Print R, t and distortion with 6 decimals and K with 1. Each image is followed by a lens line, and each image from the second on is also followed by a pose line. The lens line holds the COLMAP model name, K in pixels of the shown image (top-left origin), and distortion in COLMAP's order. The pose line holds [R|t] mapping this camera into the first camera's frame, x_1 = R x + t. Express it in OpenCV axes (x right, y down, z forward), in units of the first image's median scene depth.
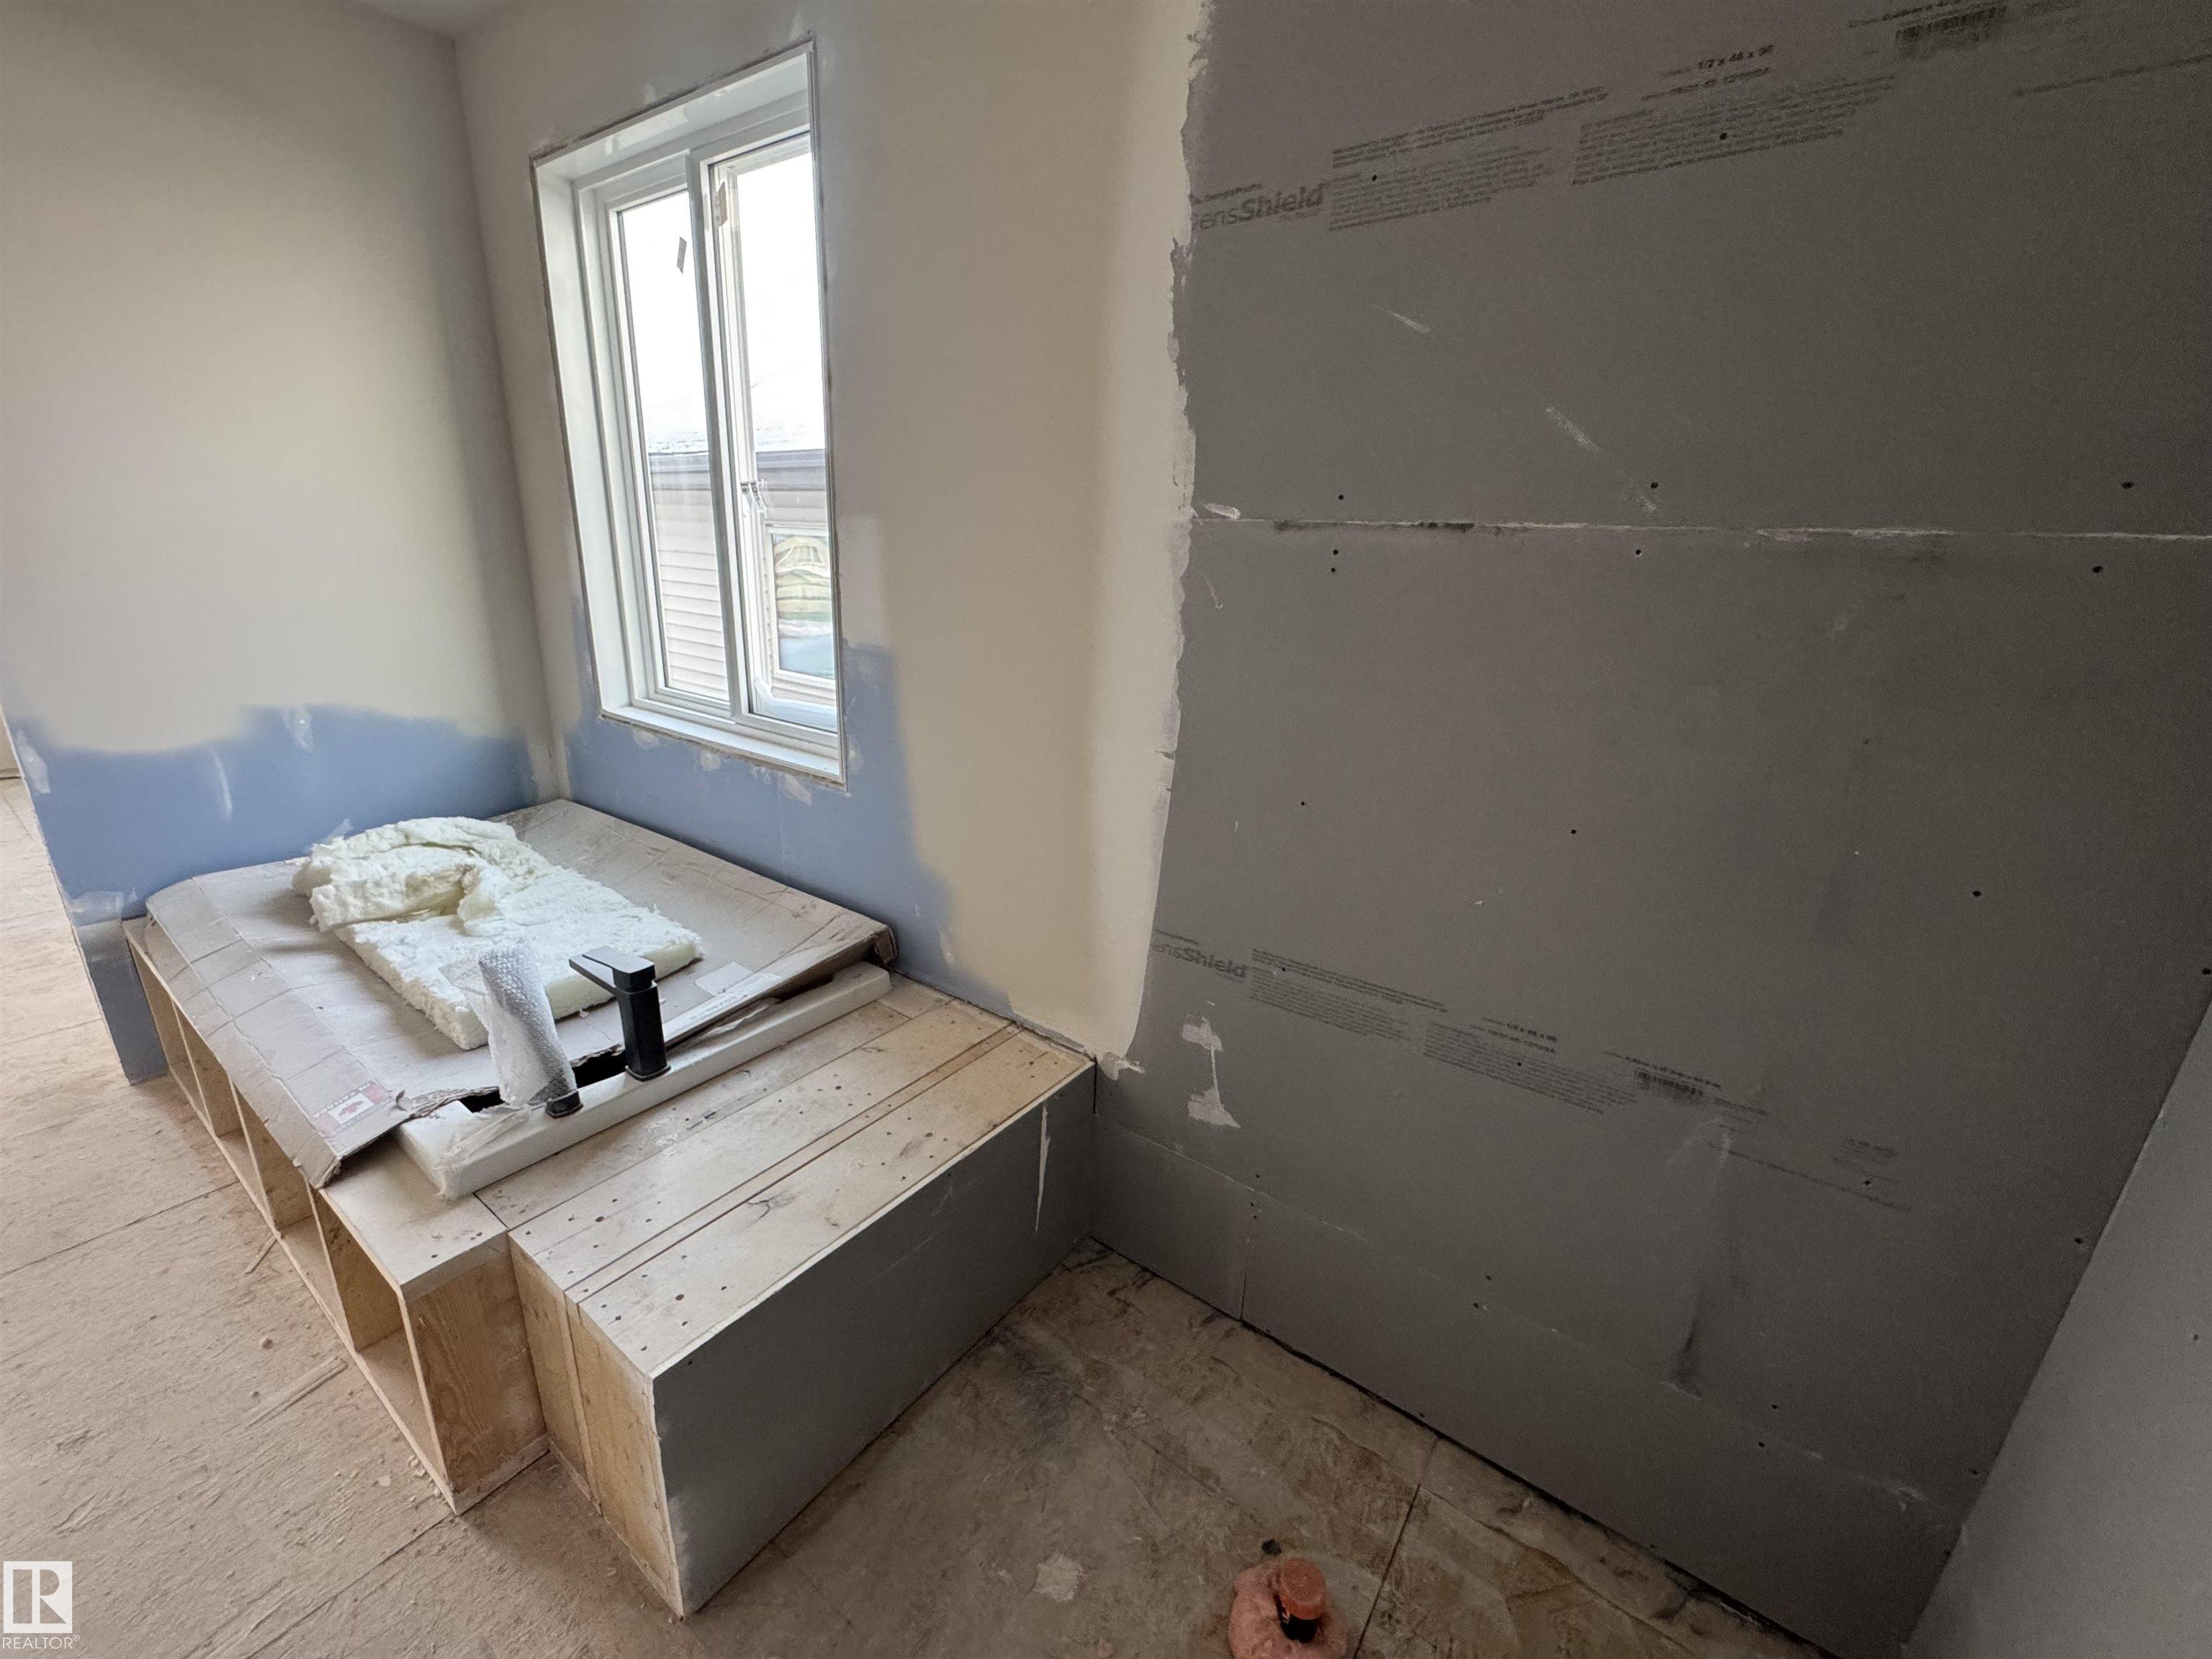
lens RADIAL K [[883.8, 0, 1106.0], [0, 883.8, 829.5], [0, 0, 1]] dist [-0.000901, 0.000324]
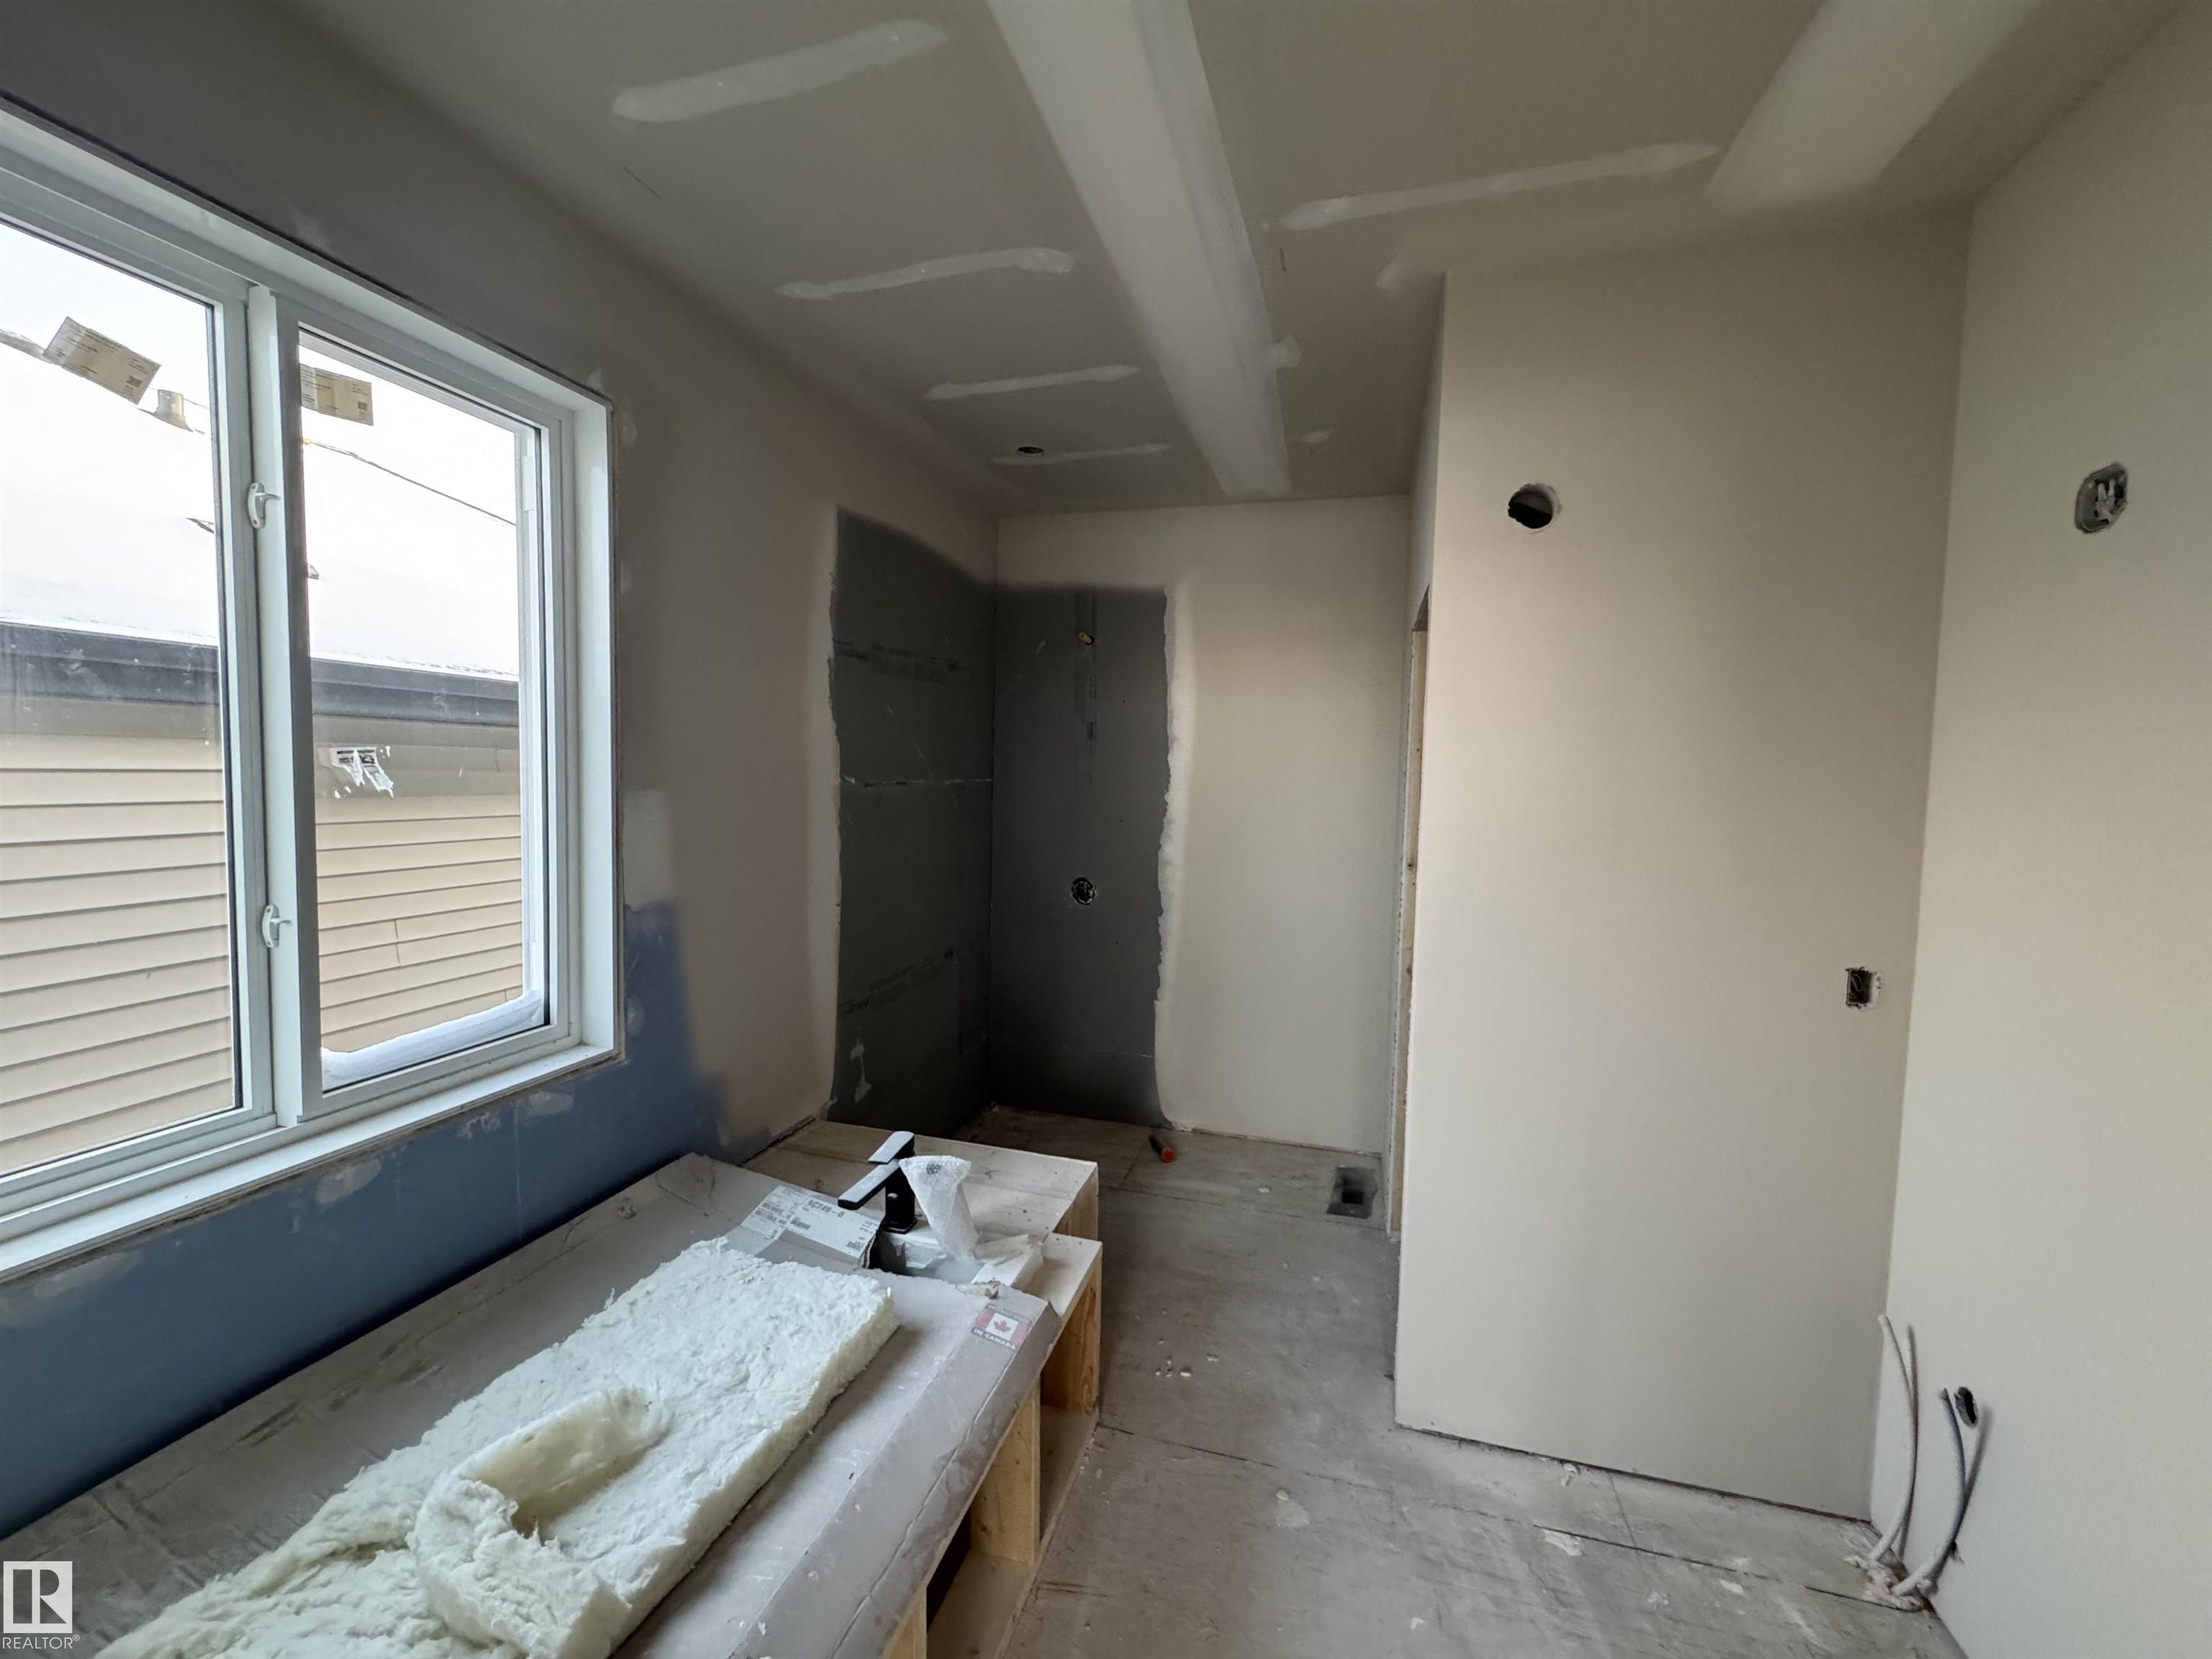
lens RADIAL K [[883.8, 0, 1106.0], [0, 883.8, 829.5], [0, 0, 1]] dist [-0.000901, 0.000324]
pose [[-0.333961, -0.116032, 0.935418, -1.841523], [0.246740, 0.947029, 0.205563, -0.479560], [-0.909719, 0.299455, -0.287641, 0.987666]]
